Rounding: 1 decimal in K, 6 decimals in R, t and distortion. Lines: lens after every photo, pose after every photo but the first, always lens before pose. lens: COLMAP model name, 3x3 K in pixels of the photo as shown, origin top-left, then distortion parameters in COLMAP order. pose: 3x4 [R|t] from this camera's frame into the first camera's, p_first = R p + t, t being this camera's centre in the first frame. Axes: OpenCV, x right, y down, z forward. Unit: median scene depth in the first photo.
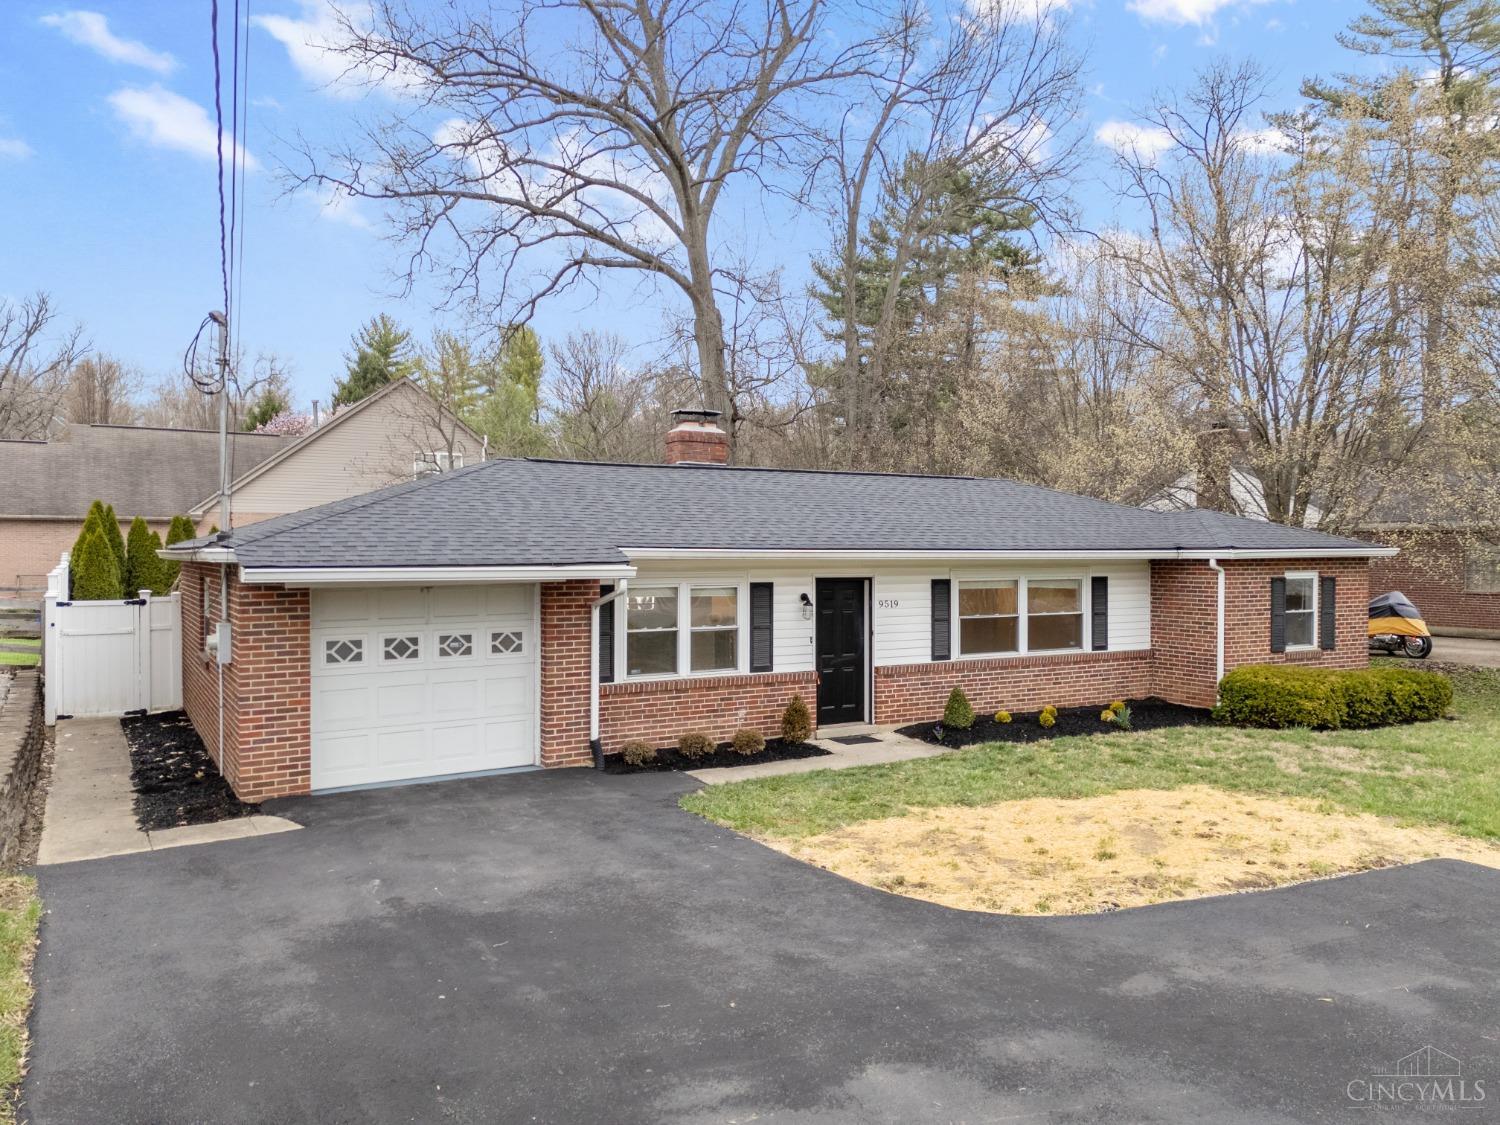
lens RADIAL K [[1107.5, 0, 748.8], [0, 1107.5, 542.0], [0, 0, 1]] dist [0.065030, -0.005230]
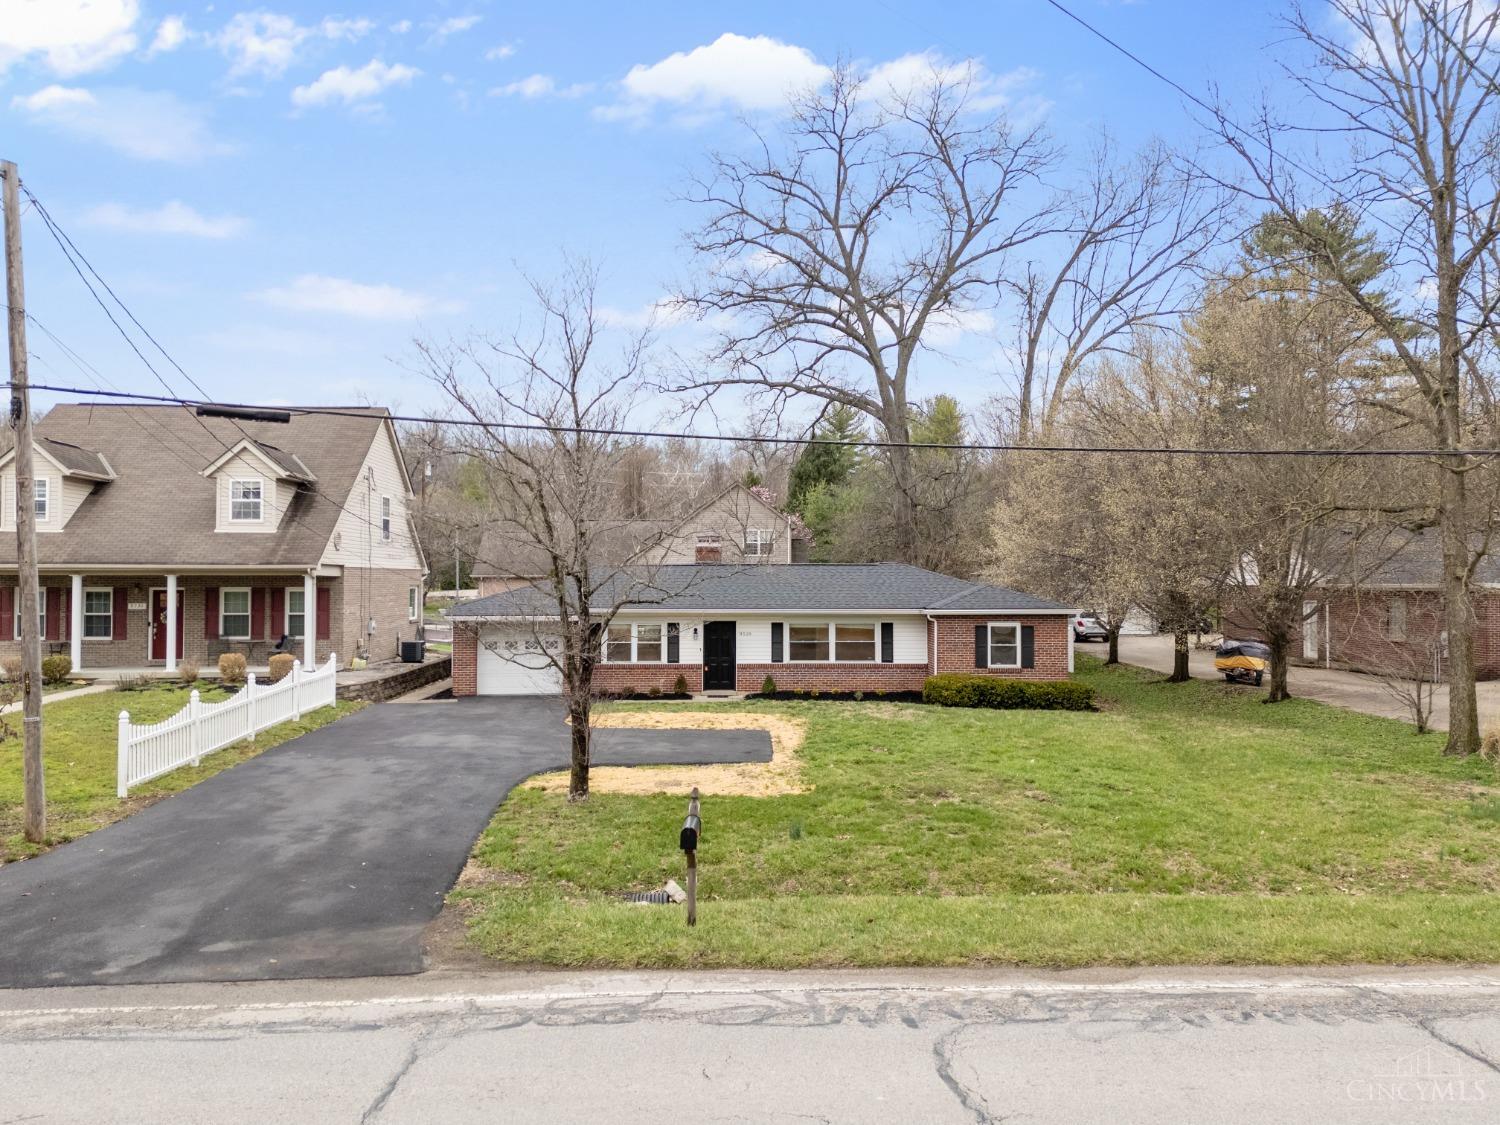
lens RADIAL K [[1051.2, 0, 750.0], [0, 1051.2, 562.5], [0, 0, 1]] dist [0.108872, -0.000611]
pose [[0.881480, -0.004787, -0.472198, 1.044665], [0.001591, 0.999973, -0.007168, -0.063499], [0.472220, 0.005567, 0.881463, -0.727894]]
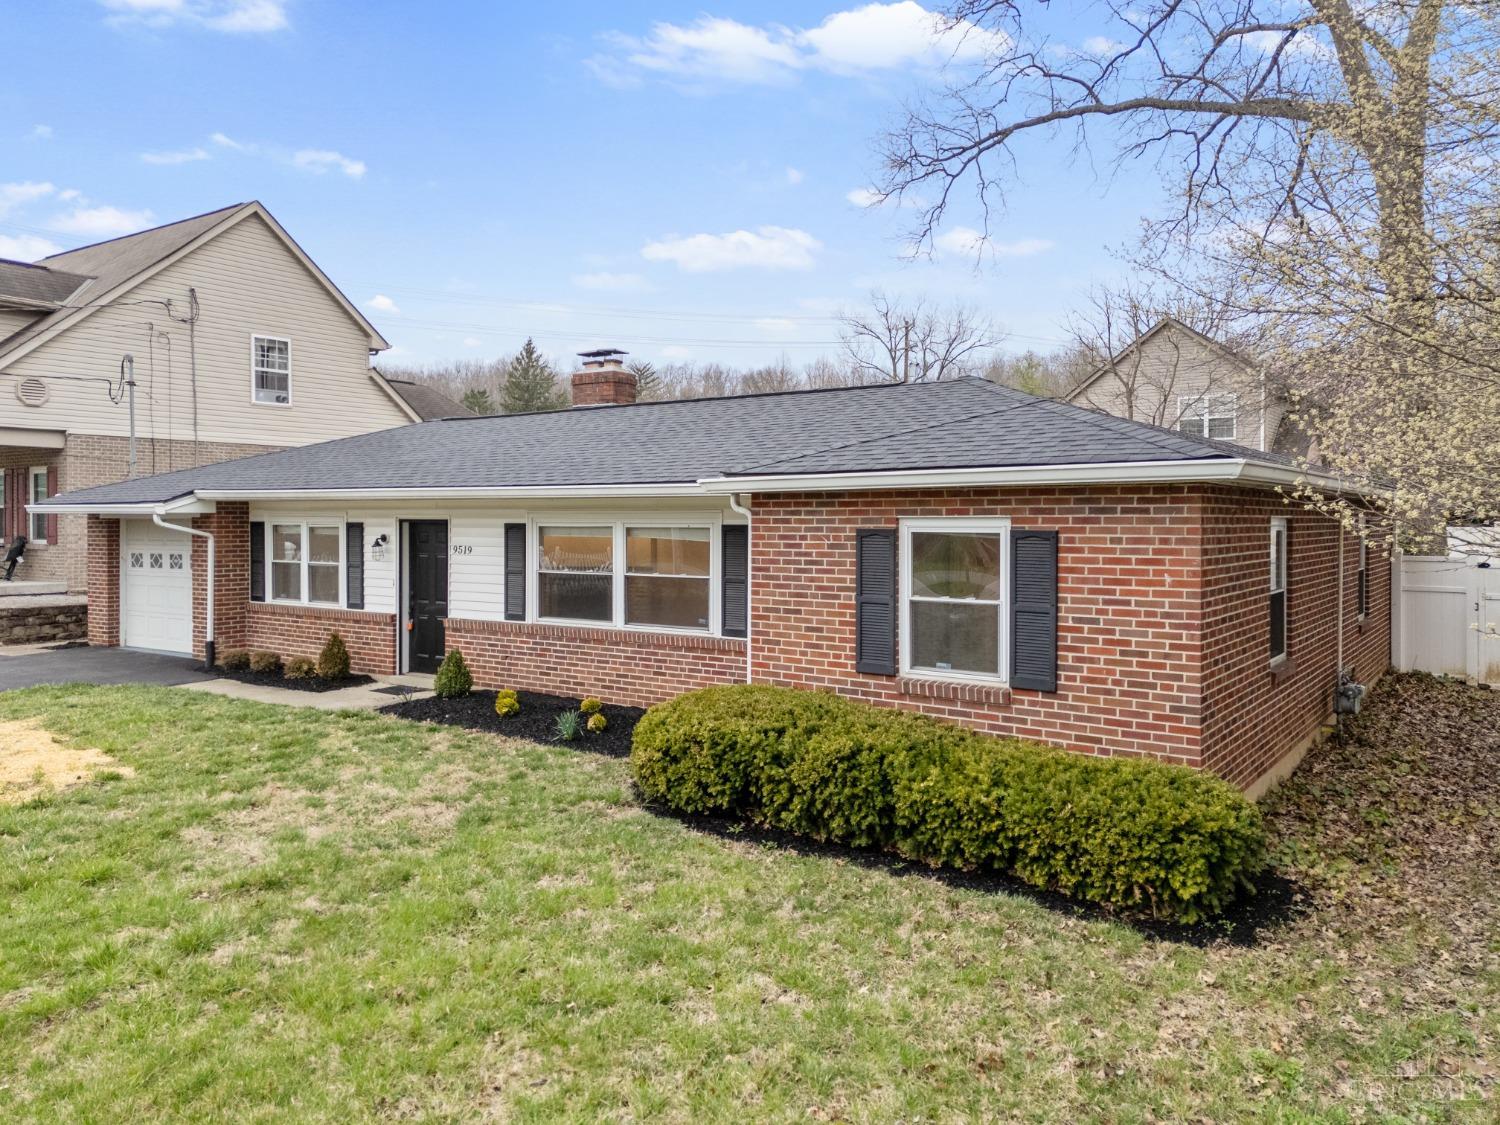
lens RADIAL K [[1107.5, 0, 748.8], [0, 1107.5, 542.0], [0, 0, 1]] dist [0.065030, -0.005230]
pose [[0.411435, 0.024763, -0.911103, 1.005558], [0.009315, 0.999464, 0.031371, 0.023417], [0.911392, -0.021394, 0.410984, 0.821479]]
